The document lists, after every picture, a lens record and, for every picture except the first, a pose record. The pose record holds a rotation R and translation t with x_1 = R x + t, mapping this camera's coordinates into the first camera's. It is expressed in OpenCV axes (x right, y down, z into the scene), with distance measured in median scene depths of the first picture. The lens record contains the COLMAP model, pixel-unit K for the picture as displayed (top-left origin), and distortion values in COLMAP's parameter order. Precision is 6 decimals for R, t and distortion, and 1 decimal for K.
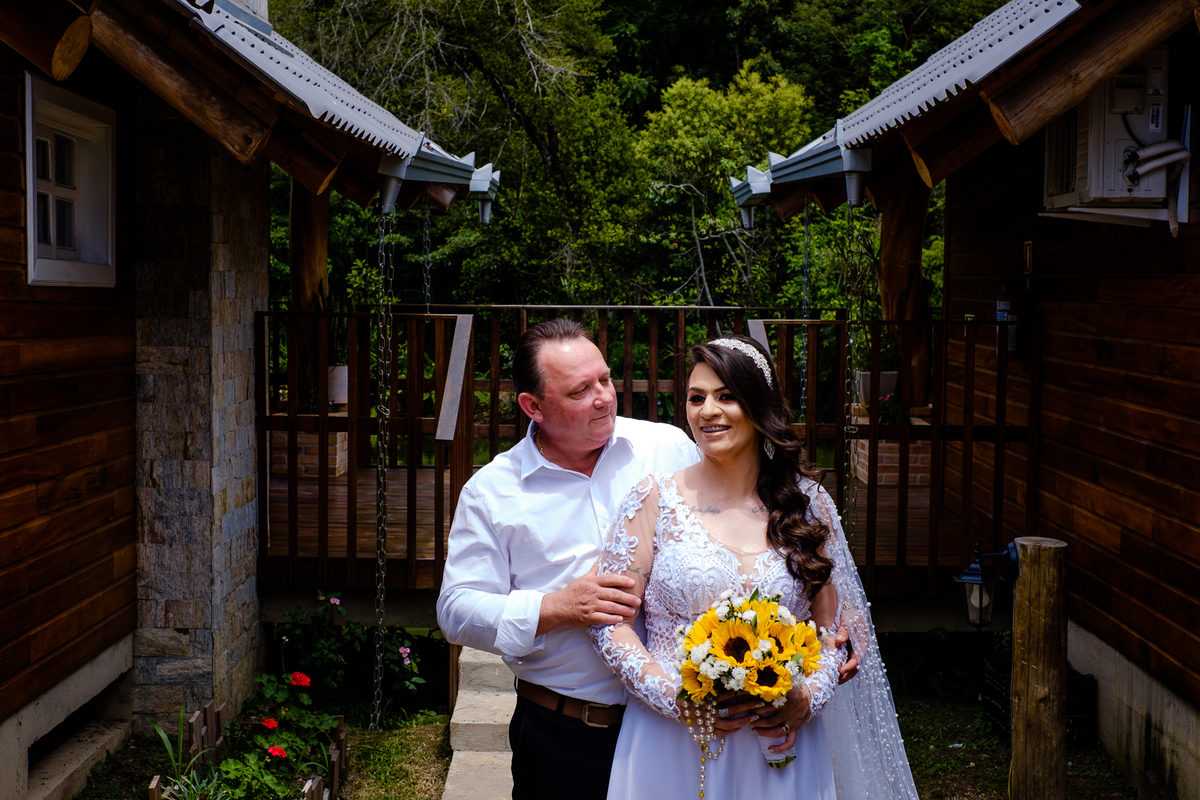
lens RADIAL K [[1864.4, 0, 600.0], [0, 1864.4, 400.0], [0, 0, 1]] dist [-0.007533, -0.033926]
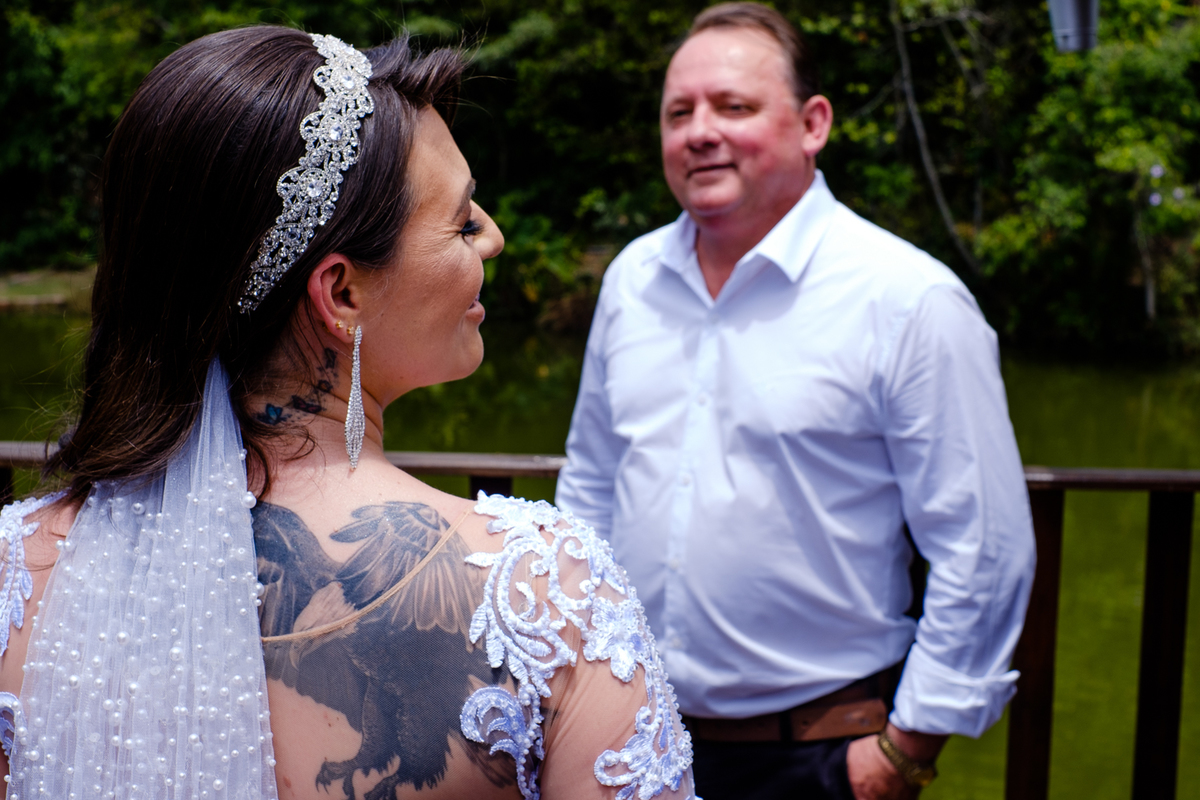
lens RADIAL K [[1864.4, 0, 600.0], [0, 1864.4, 400.0], [0, 0, 1]] dist [-0.007533, -0.033926]
pose [[0.994467, 0.019626, -0.103196, 0.019998], [-0.007882, 0.993564, 0.112998, -0.032892], [0.104750, -0.111559, 0.988222, 0.371293]]
